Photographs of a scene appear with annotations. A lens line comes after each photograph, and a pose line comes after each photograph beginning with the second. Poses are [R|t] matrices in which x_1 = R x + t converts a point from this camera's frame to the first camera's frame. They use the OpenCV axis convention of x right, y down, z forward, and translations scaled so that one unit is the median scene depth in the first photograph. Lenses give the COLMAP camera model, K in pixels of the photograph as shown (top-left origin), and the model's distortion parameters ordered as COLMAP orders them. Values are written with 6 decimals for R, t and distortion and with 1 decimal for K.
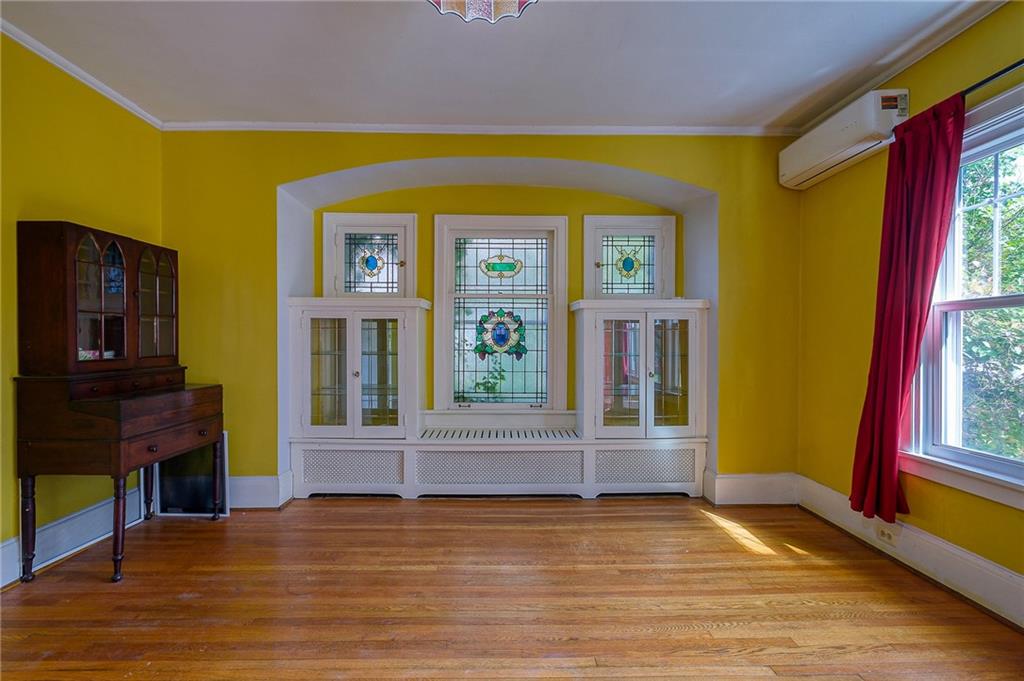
lens RADIAL K [[445.5, 0, 506.0], [0, 445.5, 342.6], [0, 0, 1]] dist [0.000978, 0.001190]
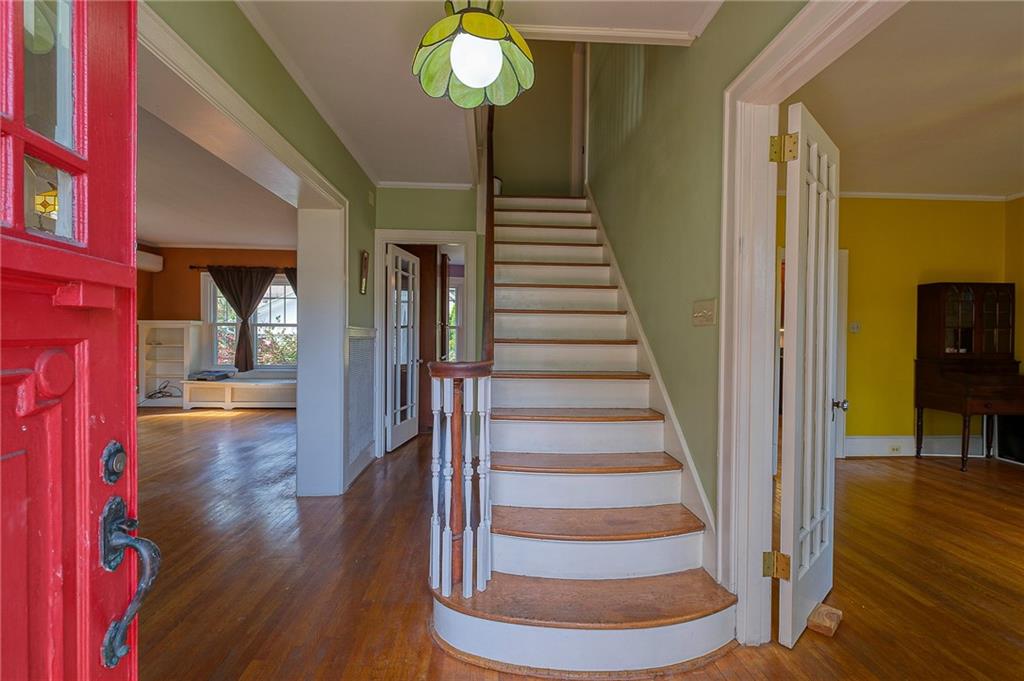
lens RADIAL K [[445.5, 0, 506.1], [0, 445.5, 341.4], [0, 0, 1]] dist [0.000978, 0.001190]
pose [[0.030719, 0.009006, -0.999487, 0.826501], [-0.014694, 0.999855, 0.008558, 0.001291], [0.999420, 0.014424, 0.030847, -0.868424]]
